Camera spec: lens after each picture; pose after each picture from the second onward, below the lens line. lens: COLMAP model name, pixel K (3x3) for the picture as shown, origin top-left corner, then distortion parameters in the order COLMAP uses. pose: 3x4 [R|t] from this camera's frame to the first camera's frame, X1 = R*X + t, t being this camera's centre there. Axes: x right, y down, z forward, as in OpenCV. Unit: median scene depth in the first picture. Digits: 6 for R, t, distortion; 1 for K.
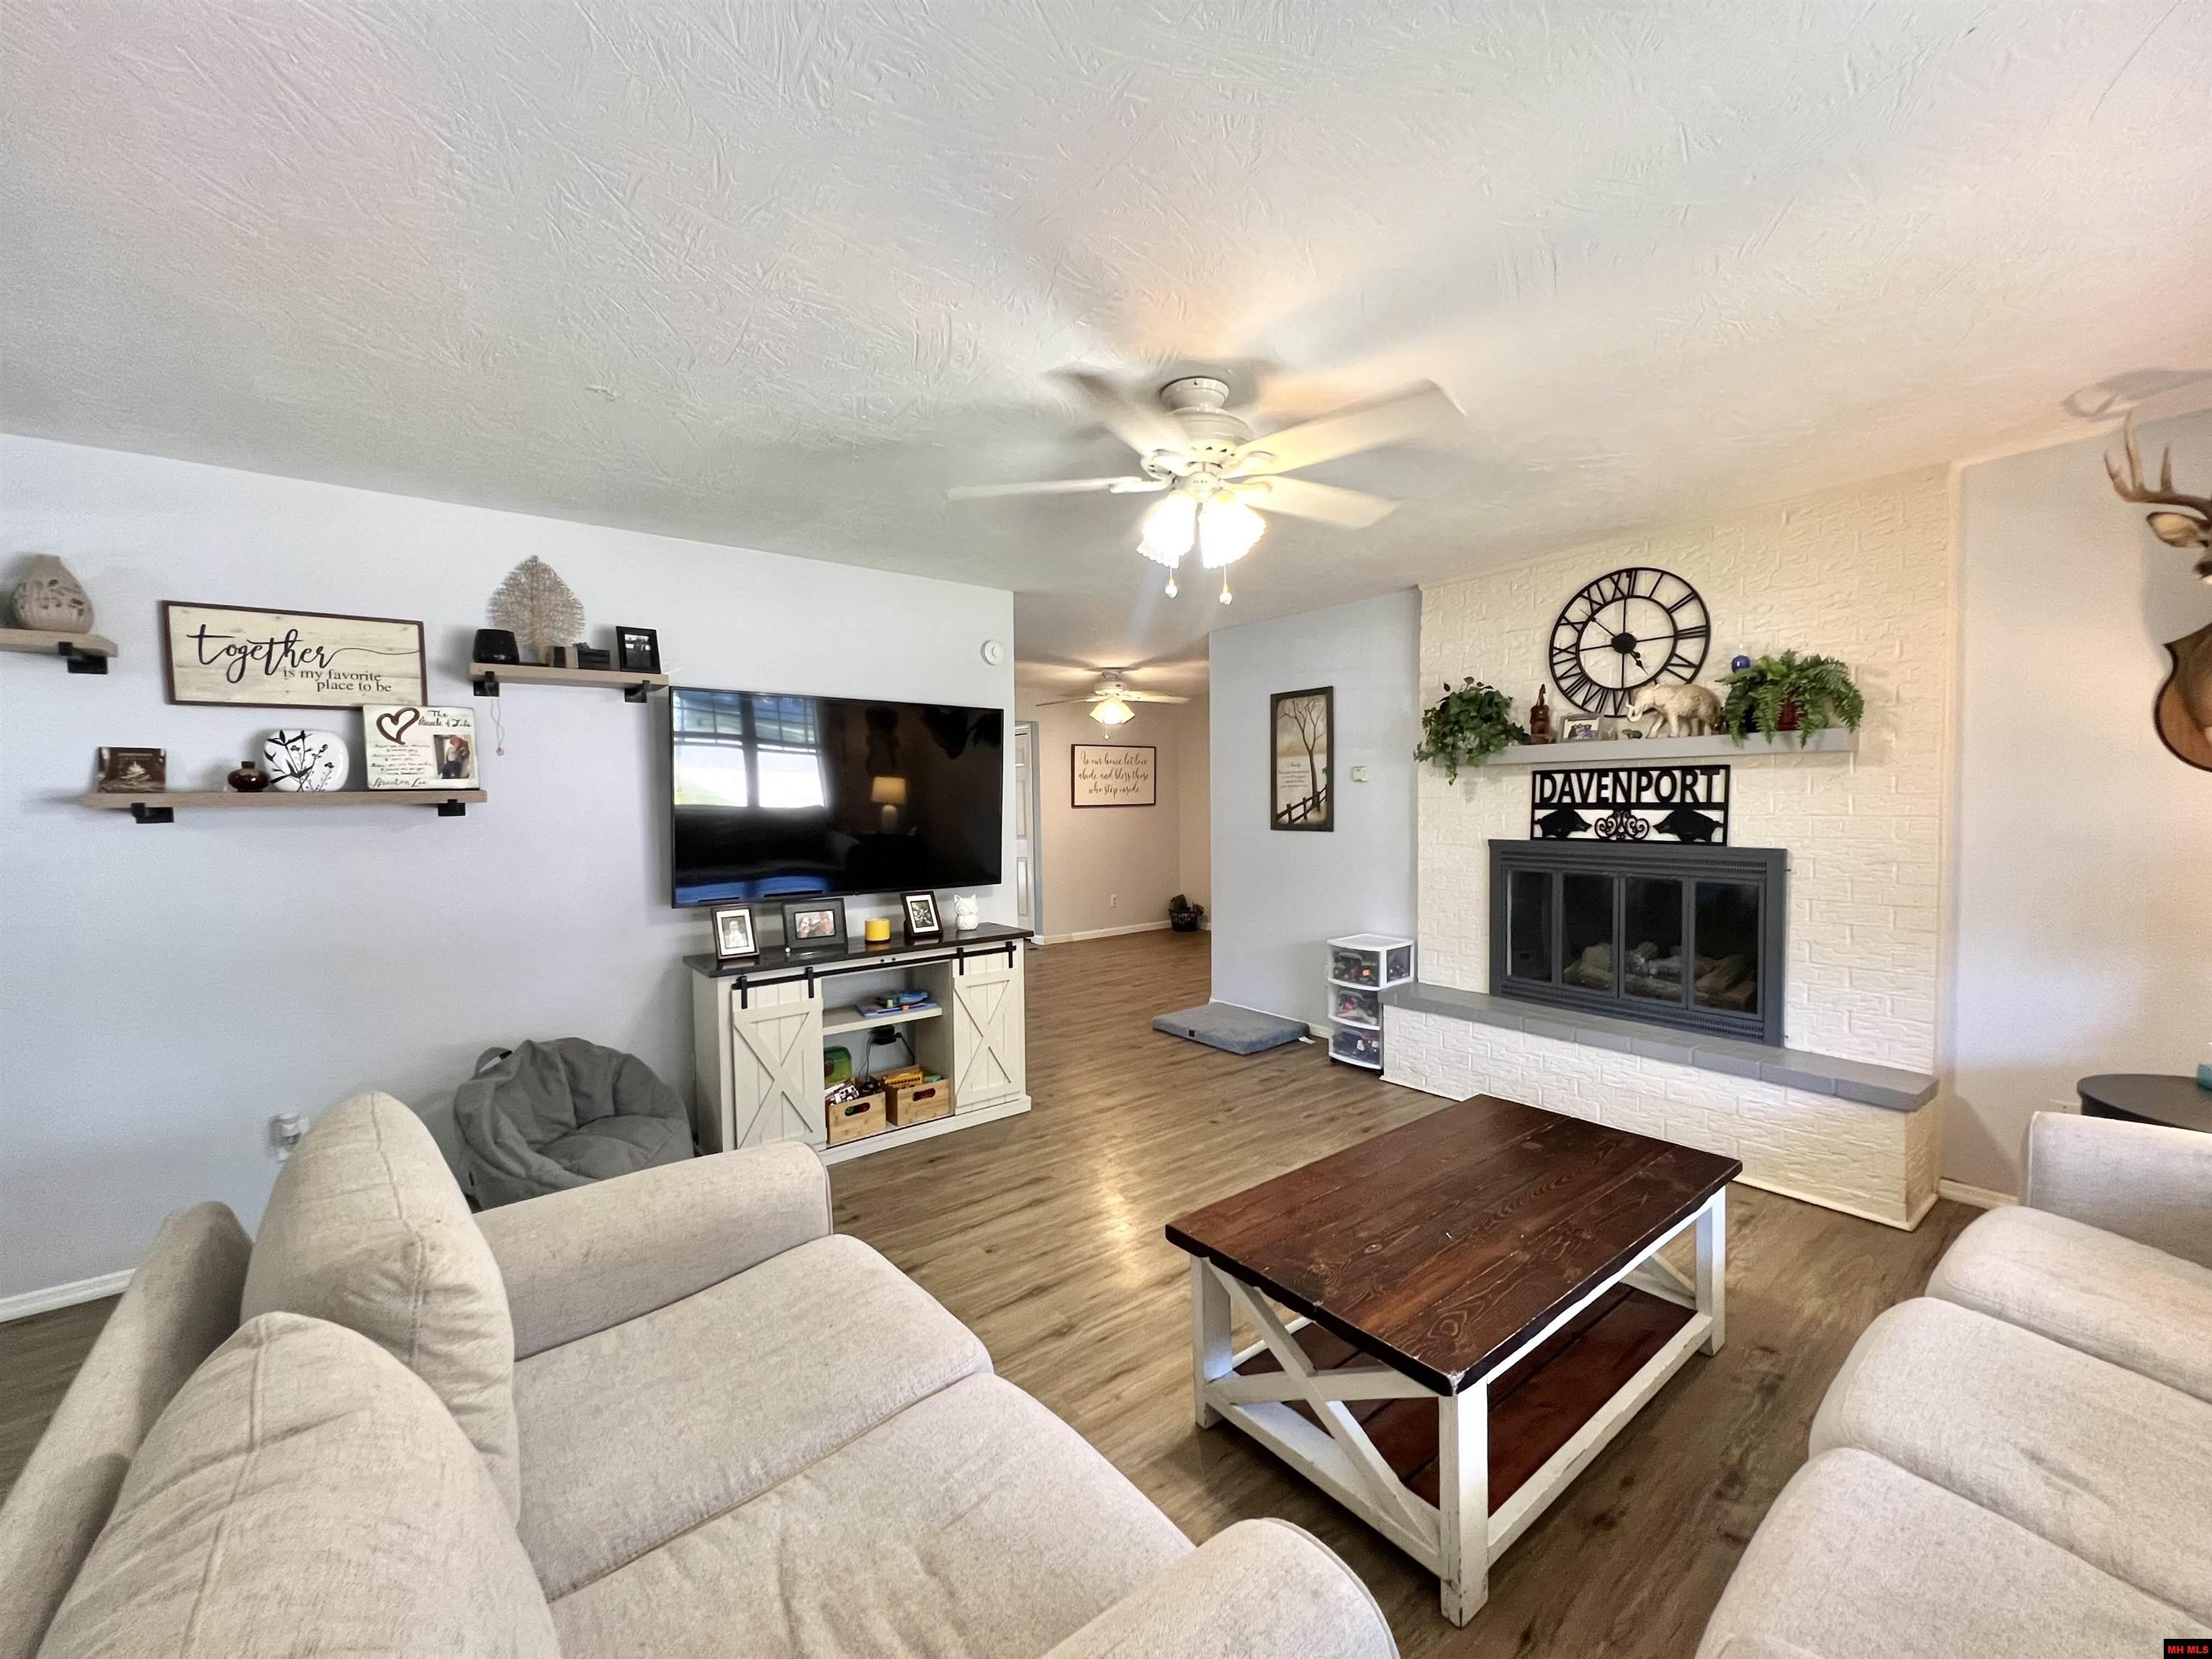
lens RADIAL K [[881.9, 0, 1106.7], [0, 881.9, 832.4], [0, 0, 1]] dist [-0.000646, 0.000319]
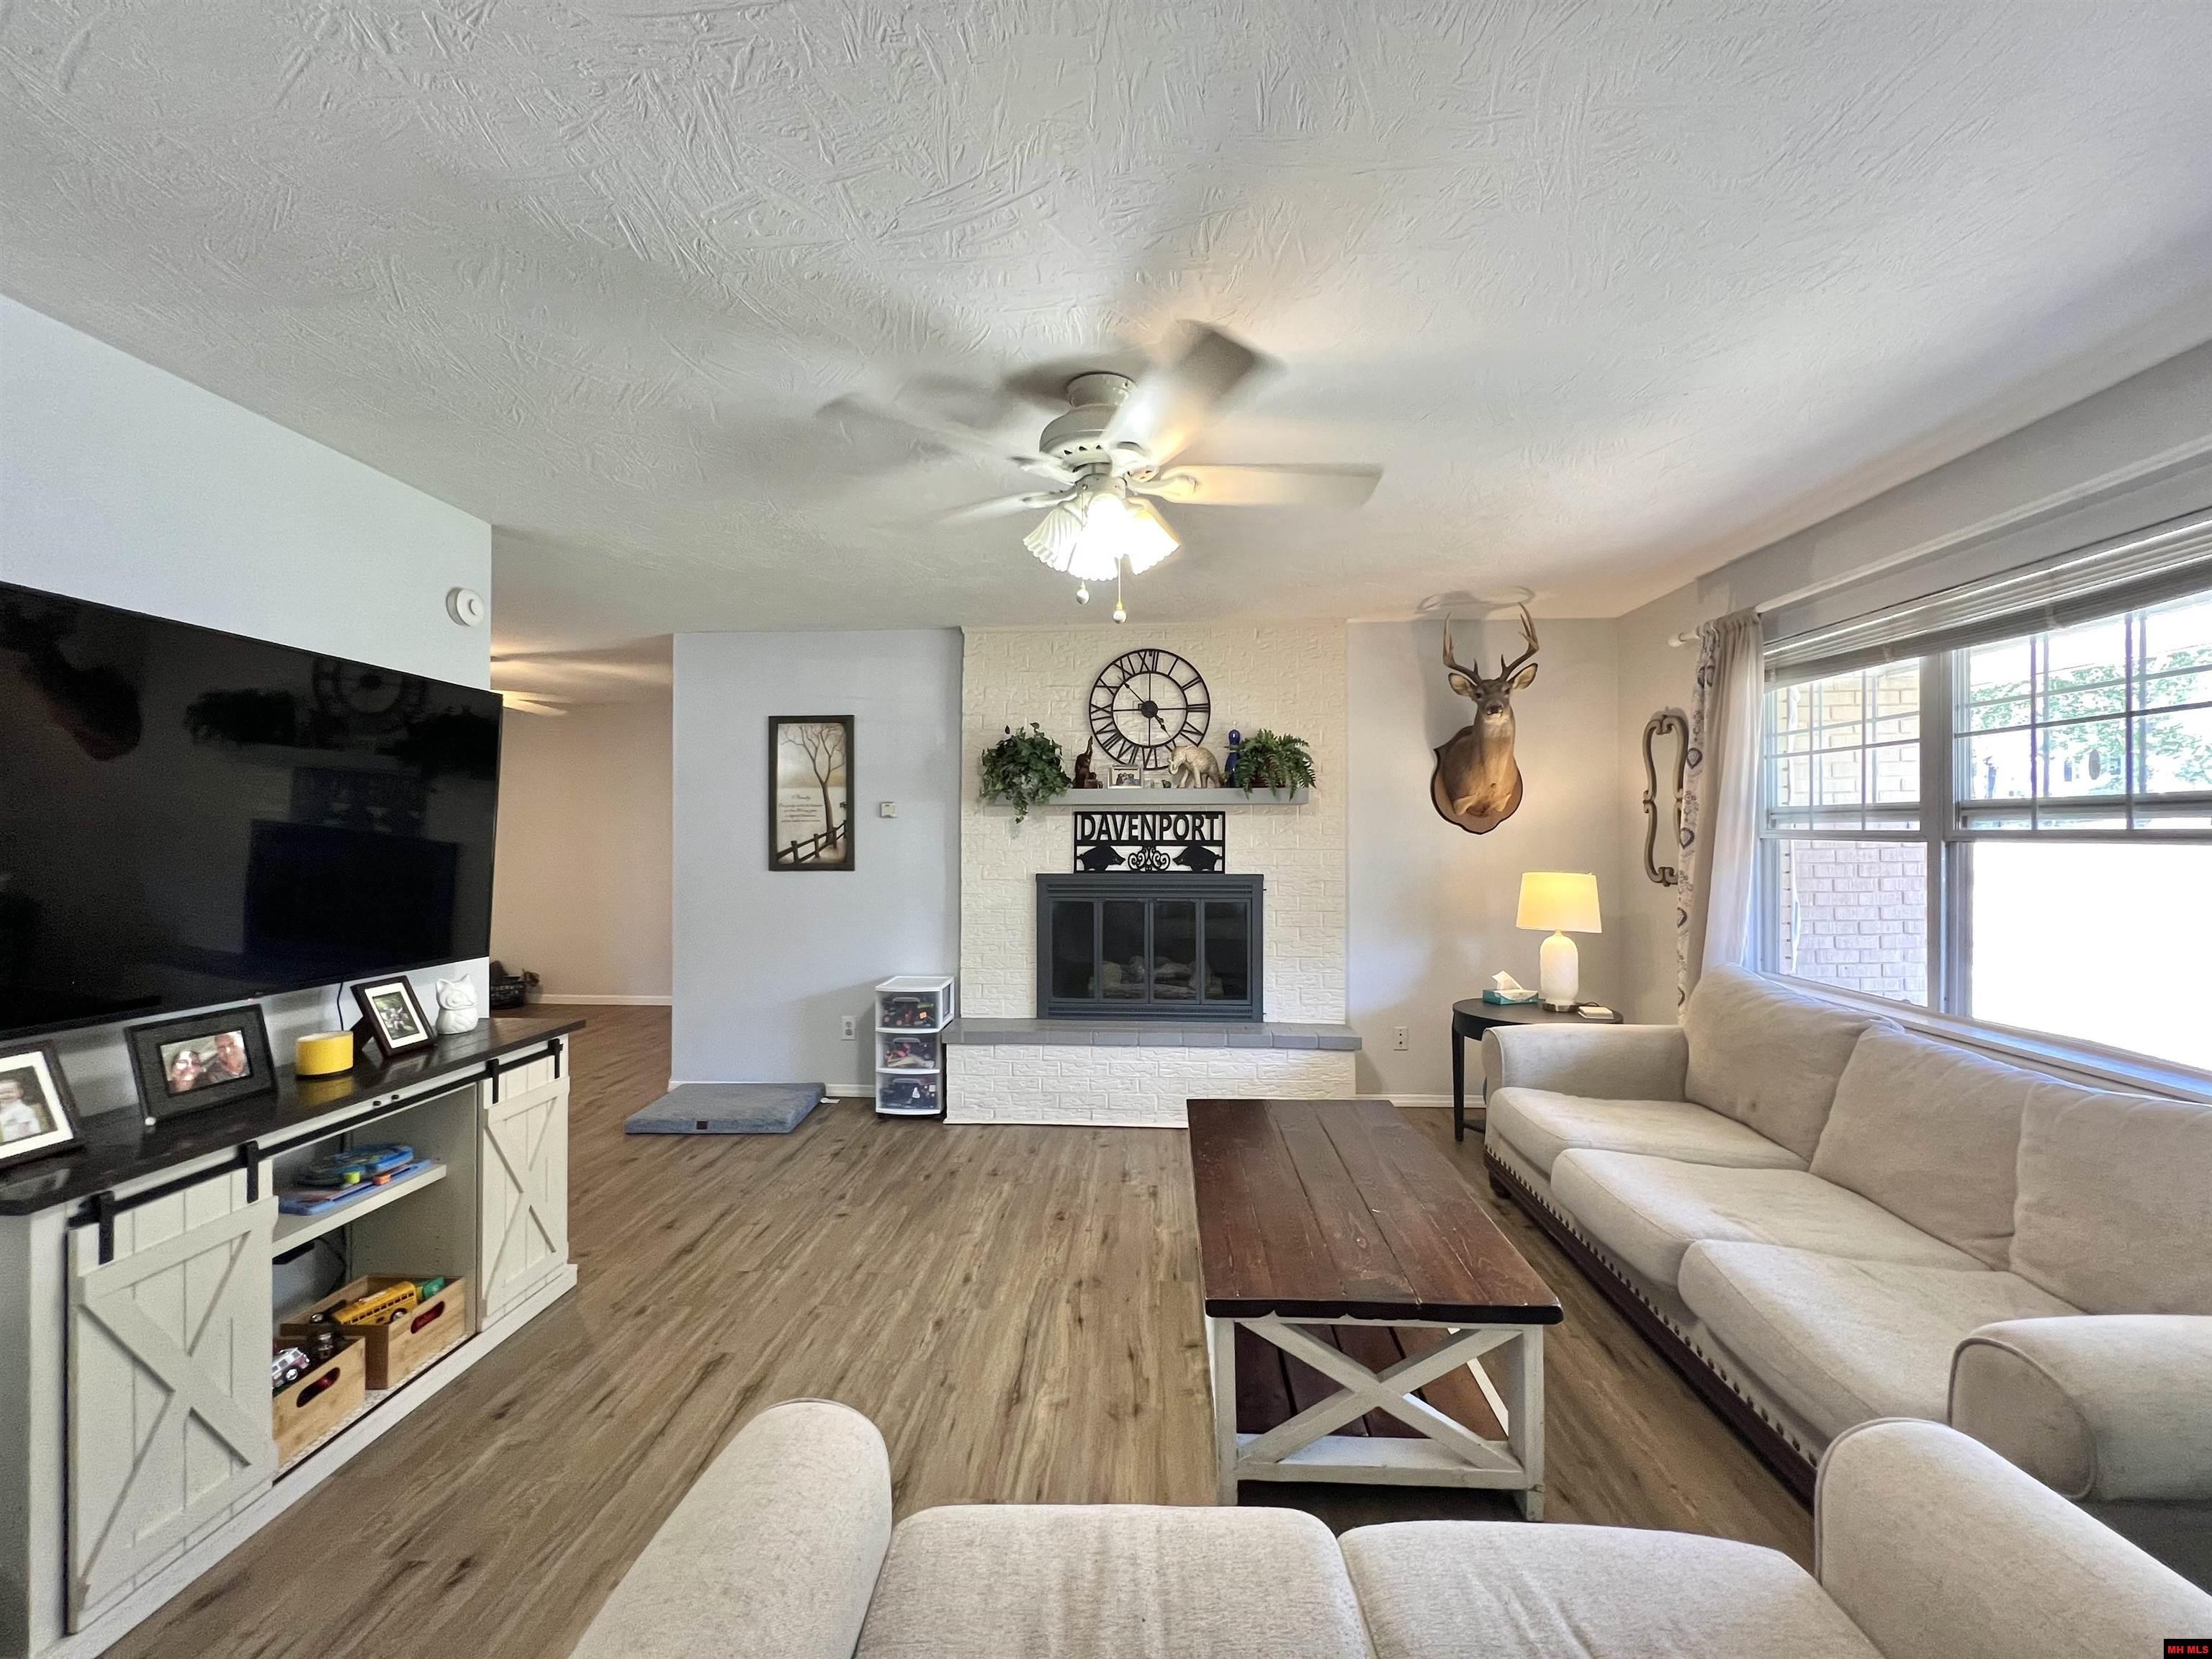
lens RADIAL K [[881.9, 0, 1106.7], [0, 881.9, 832.4], [0, 0, 1]] dist [-0.000646, 0.000319]
pose [[0.661929, 0.014862, 0.749419, -0.349246], [0.022166, 0.998978, -0.039390, 0.001858], [-0.749239, 0.042685, 0.660923, 0.238660]]
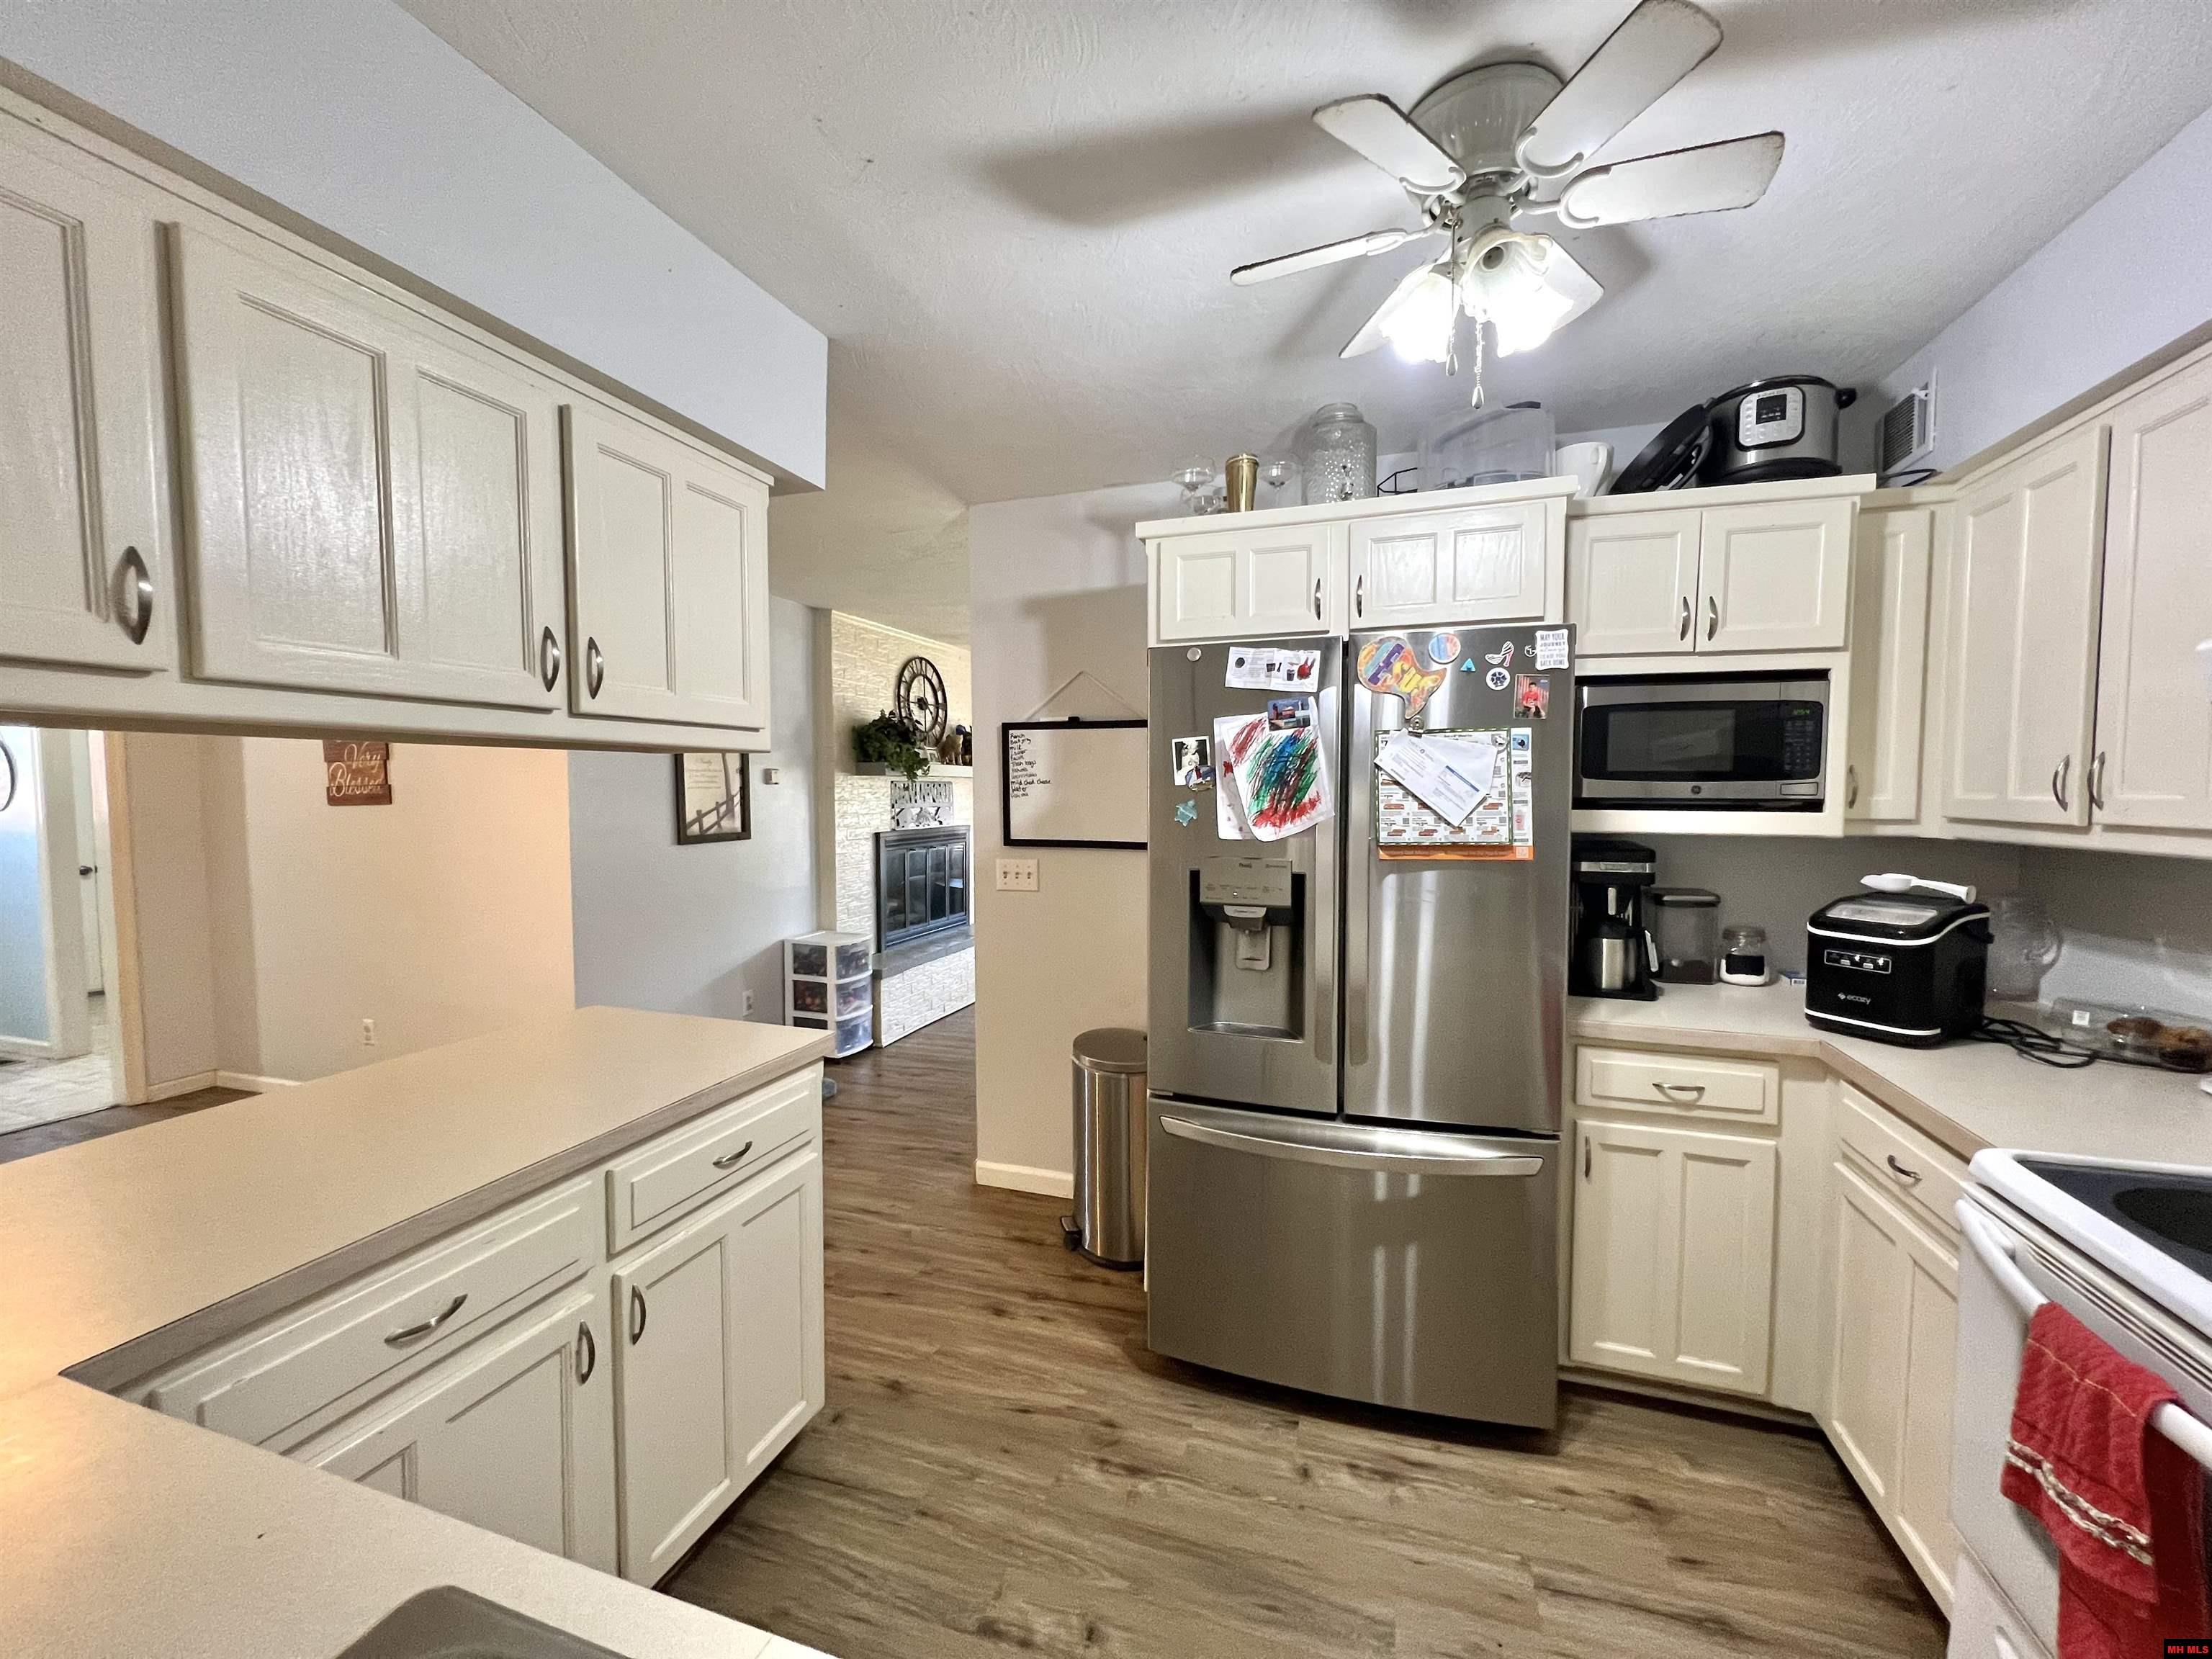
lens RADIAL K [[881.9, 0, 1106.7], [0, 881.9, 832.4], [0, 0, 1]] dist [-0.000646, 0.000319]
pose [[-0.547663, -0.026200, 0.836289, -0.910149], [0.044113, 0.997215, 0.060130, -0.060410], [-0.835535, 0.069822, -0.544982, 1.557632]]
